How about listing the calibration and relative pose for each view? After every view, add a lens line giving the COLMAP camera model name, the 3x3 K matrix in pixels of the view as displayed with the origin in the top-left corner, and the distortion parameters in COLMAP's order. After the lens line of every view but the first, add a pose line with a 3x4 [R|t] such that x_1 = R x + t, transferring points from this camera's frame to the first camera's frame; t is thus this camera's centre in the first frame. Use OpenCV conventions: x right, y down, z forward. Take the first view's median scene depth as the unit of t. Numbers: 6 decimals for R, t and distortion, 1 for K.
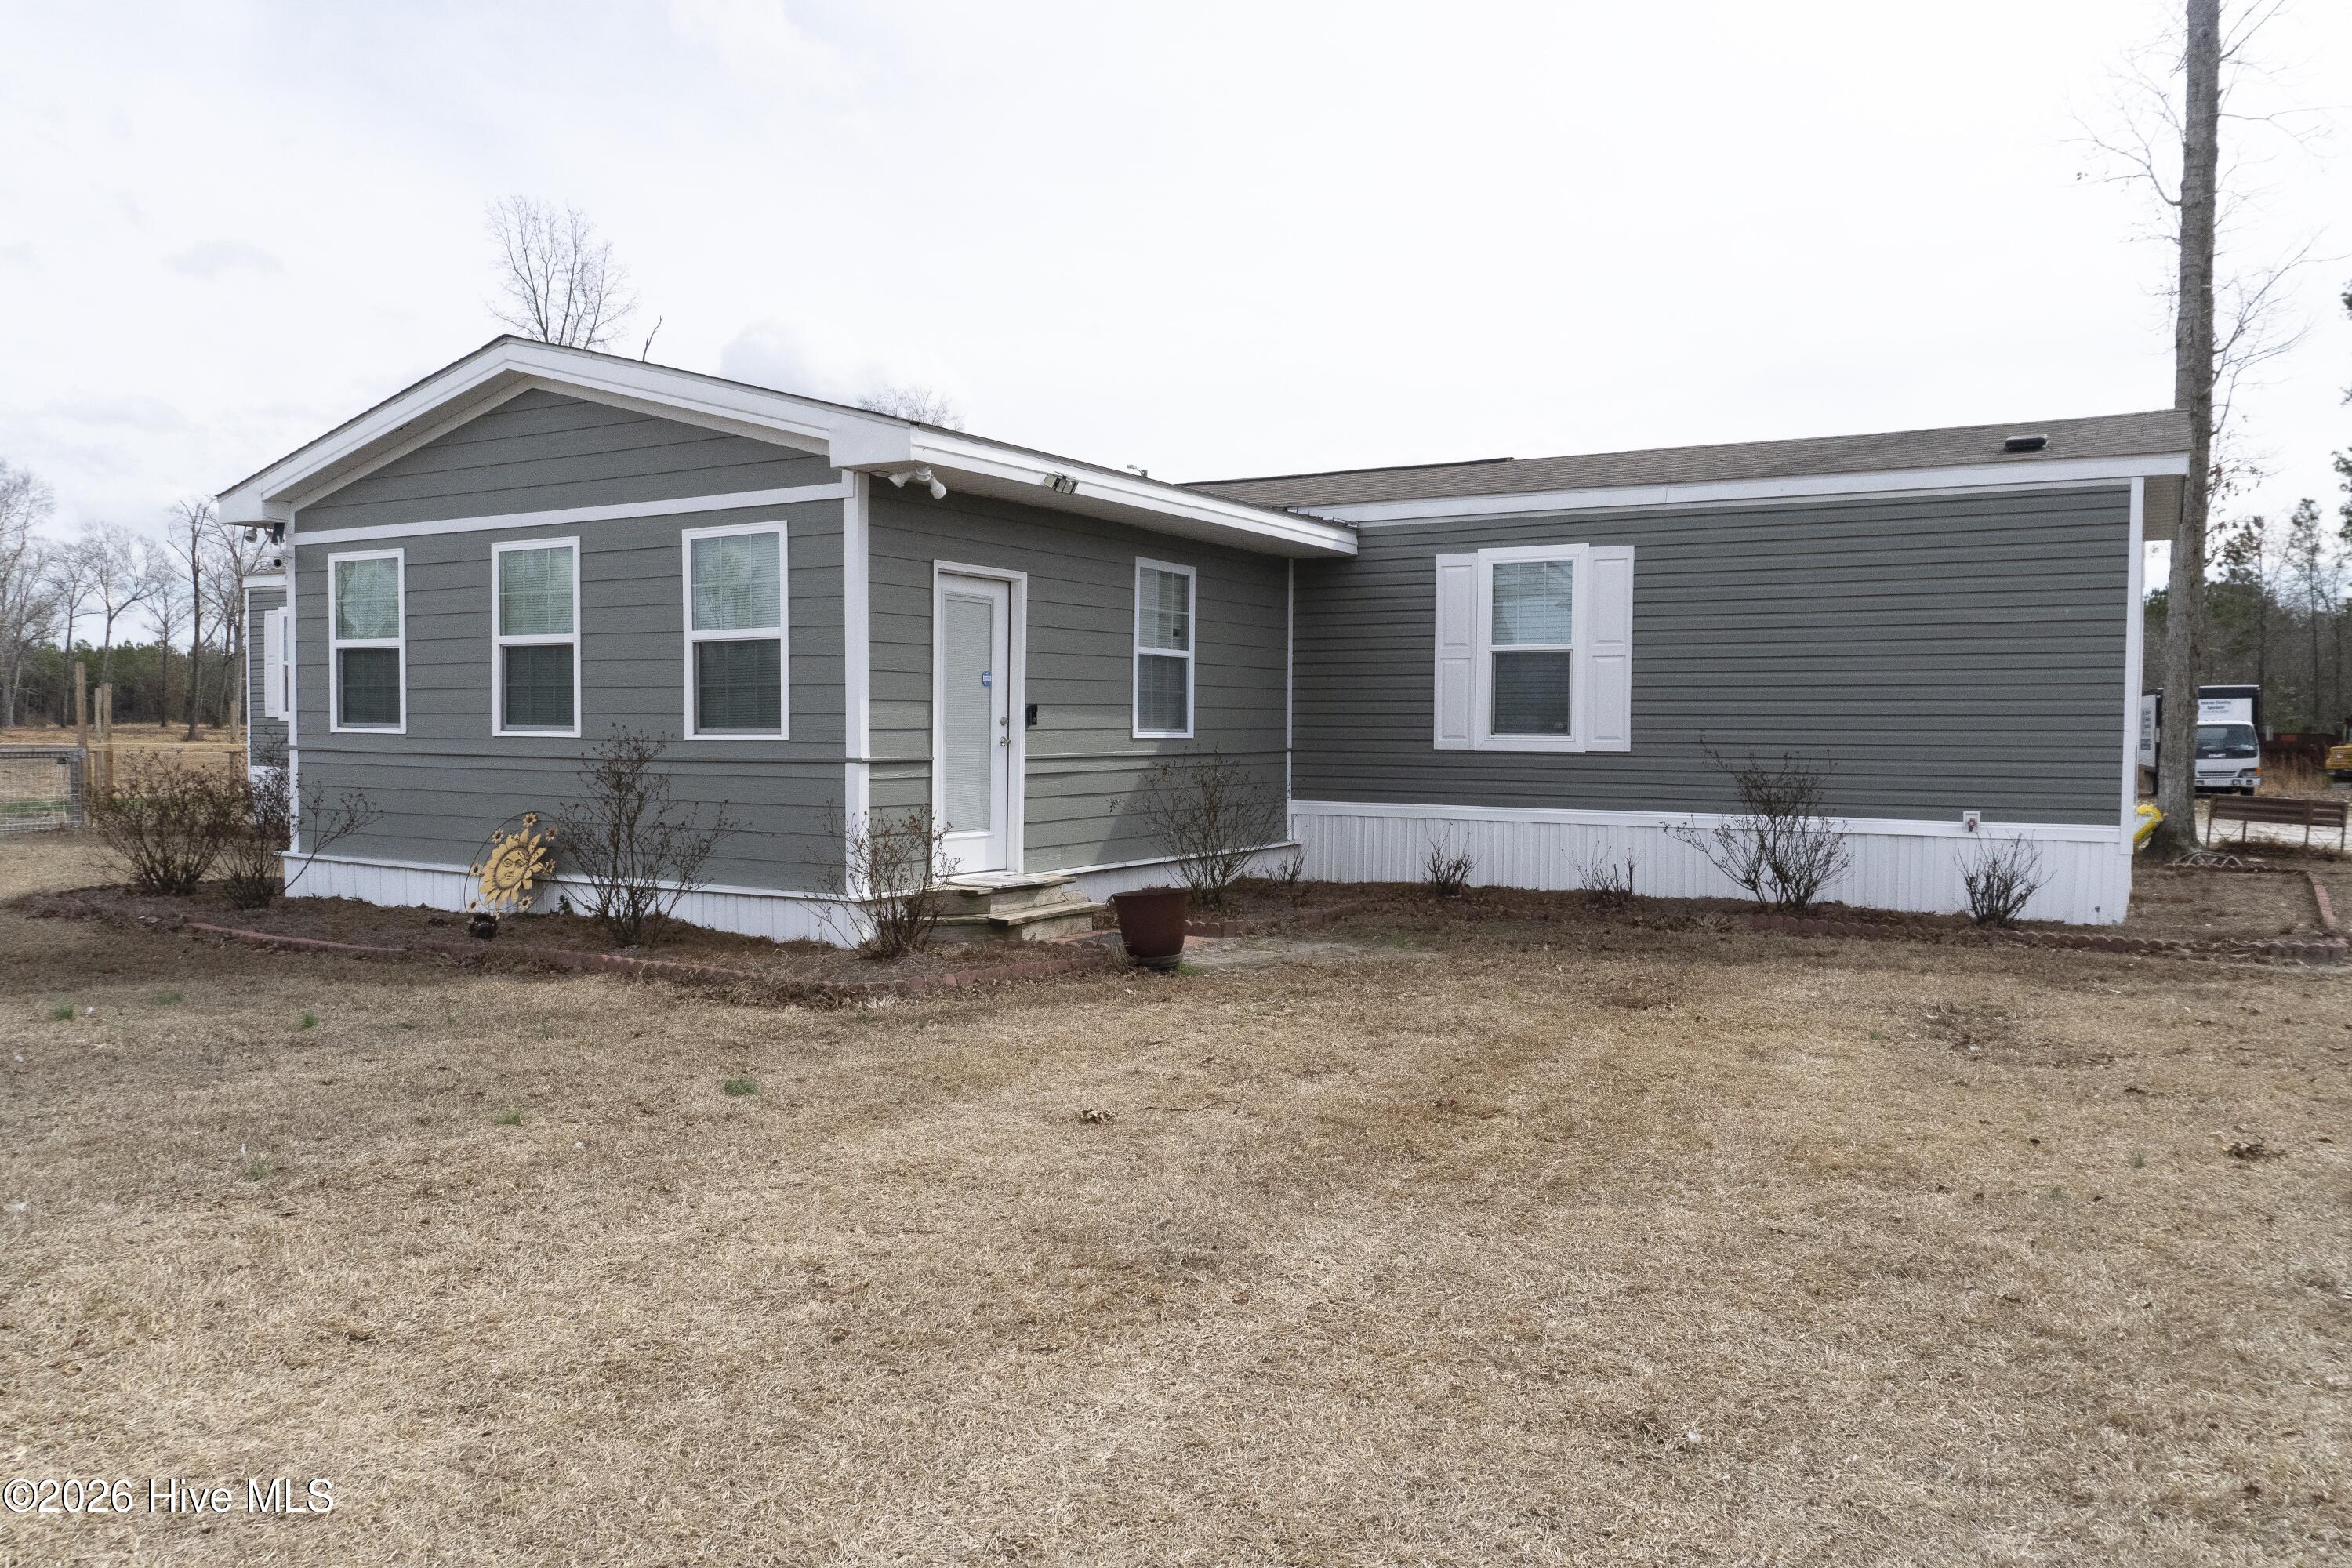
lens RADIAL K [[1586.9, 0, 1181.0], [0, 1586.9, 788.3], [0, 0, 1]] dist [-0.014065, -0.000841]
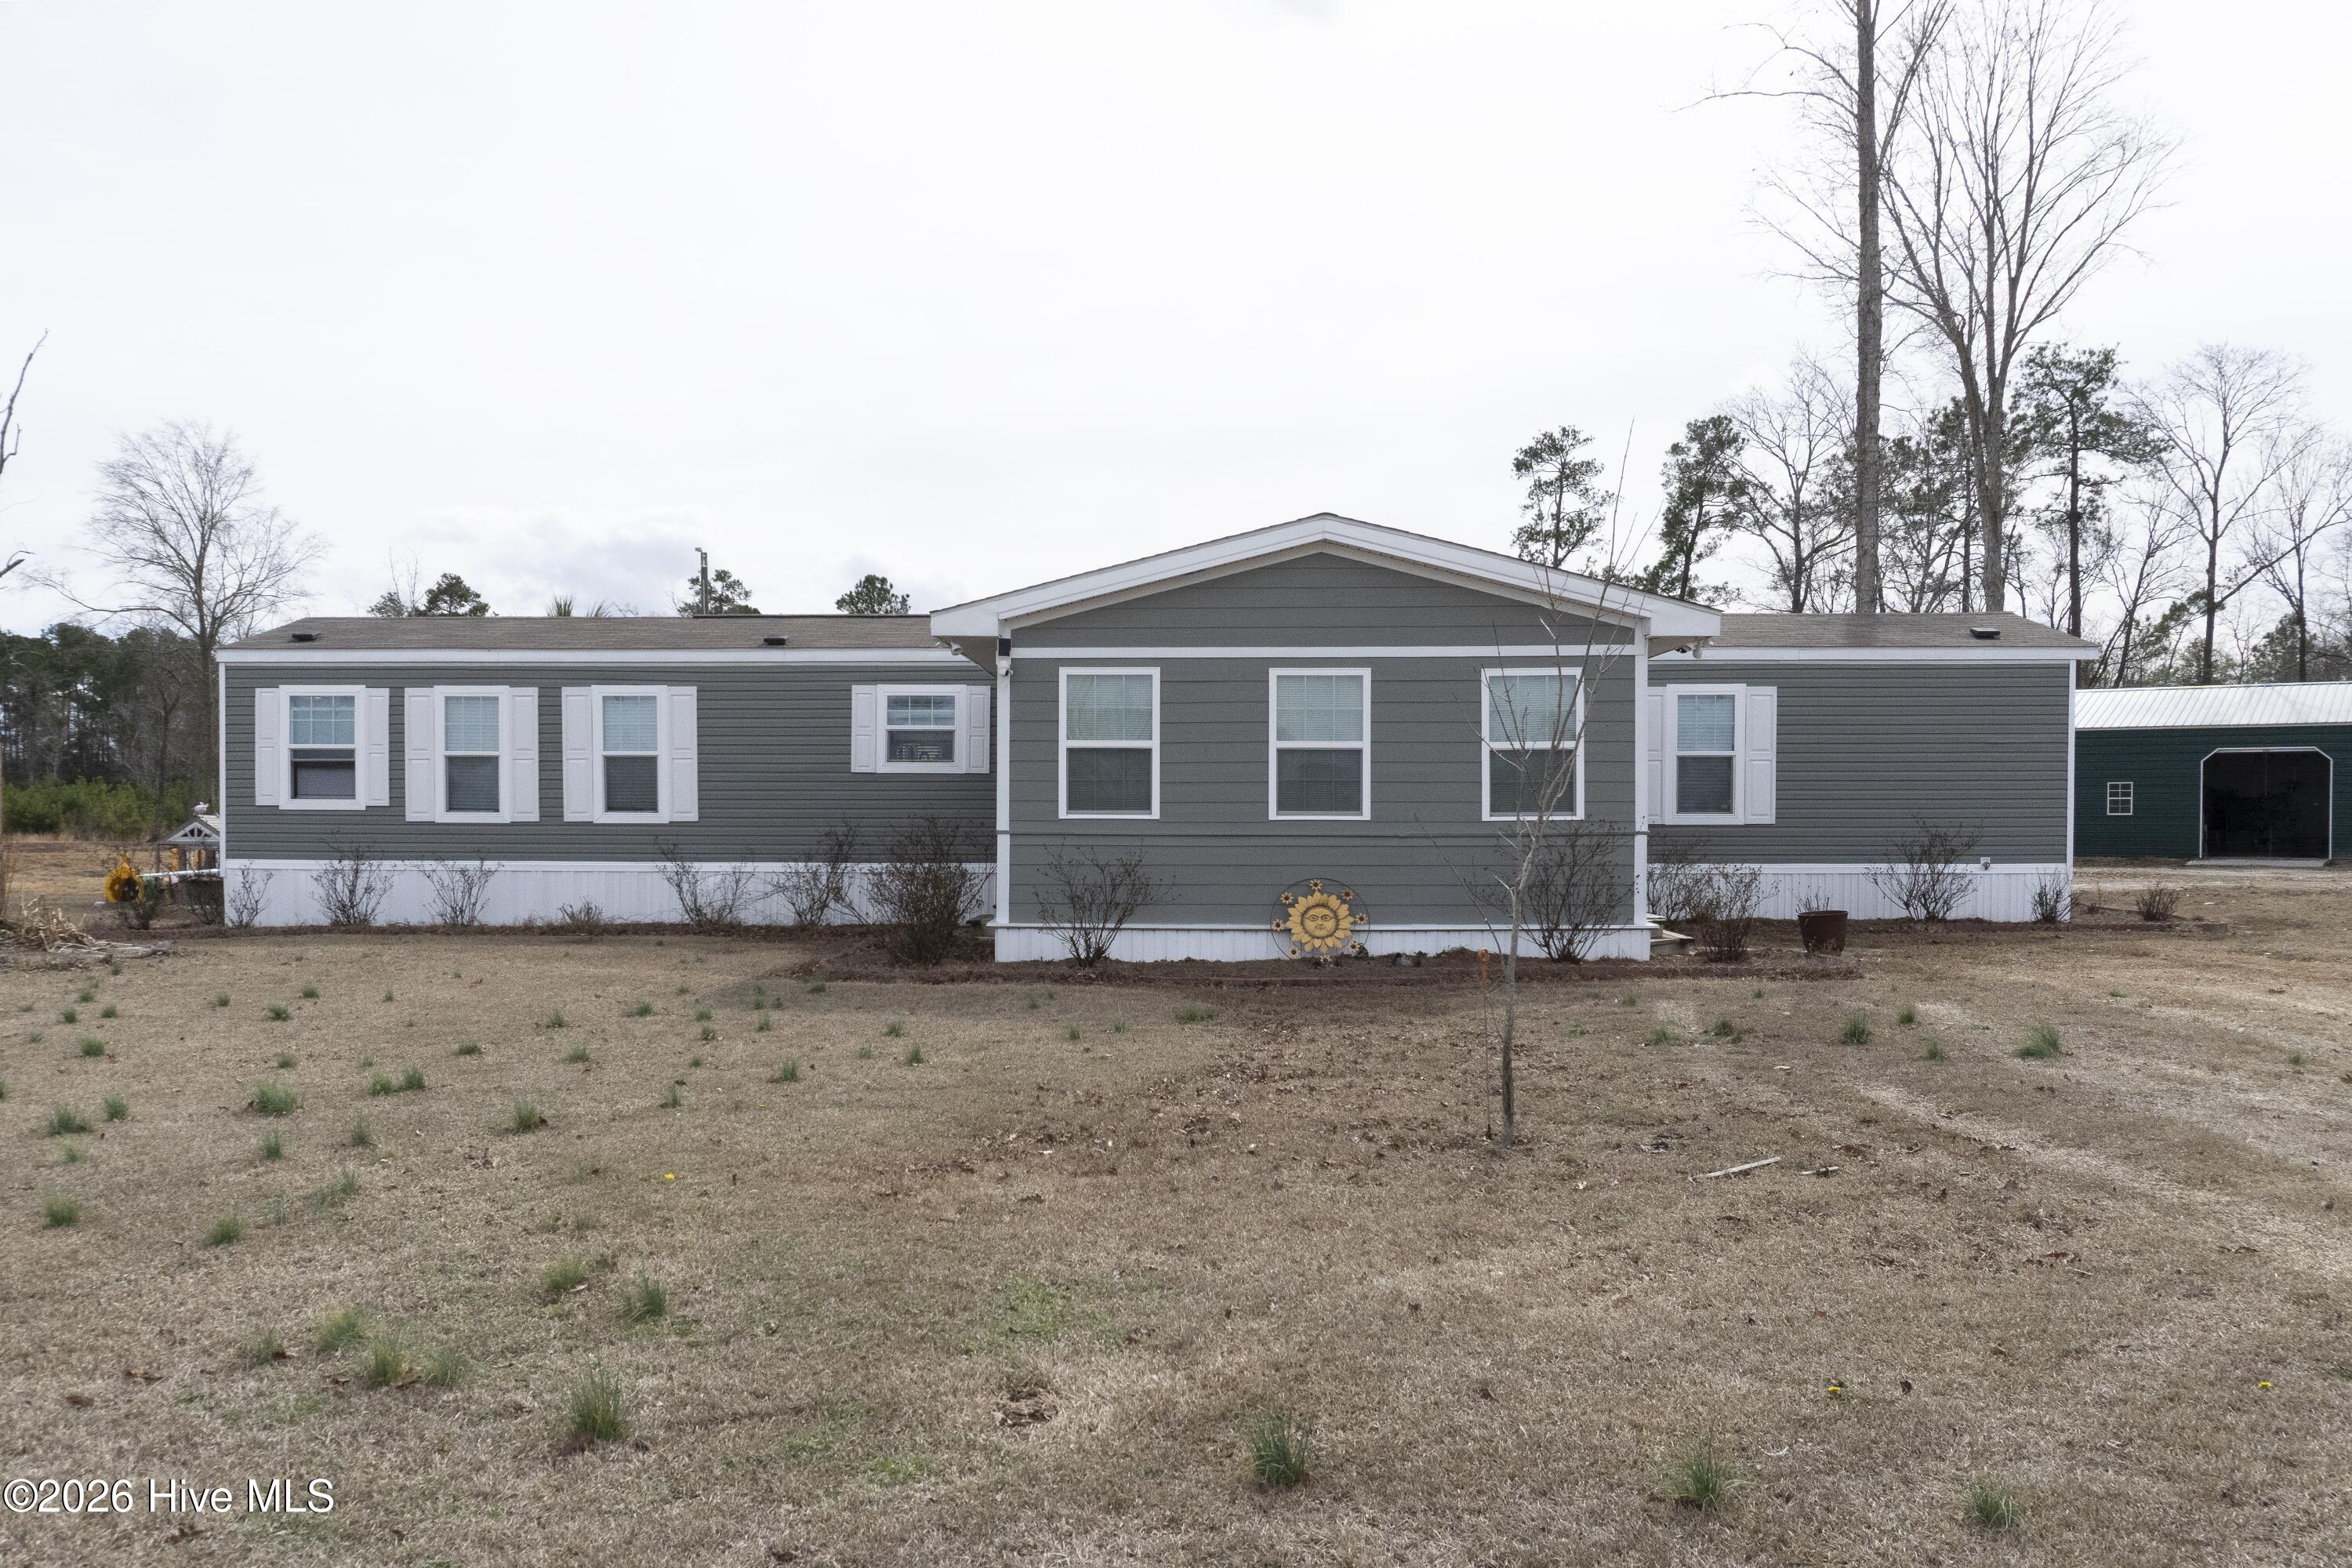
lens RADIAL K [[1586.9, 0, 1178.8], [0, 1586.9, 794.9], [0, 0, 1]] dist [-0.014065, -0.000841]
pose [[0.897703, -0.002360, 0.440594, -1.001125], [0.023203, 0.998851, -0.041925, -0.001374], [-0.439989, 0.047859, 0.896727, -0.100832]]
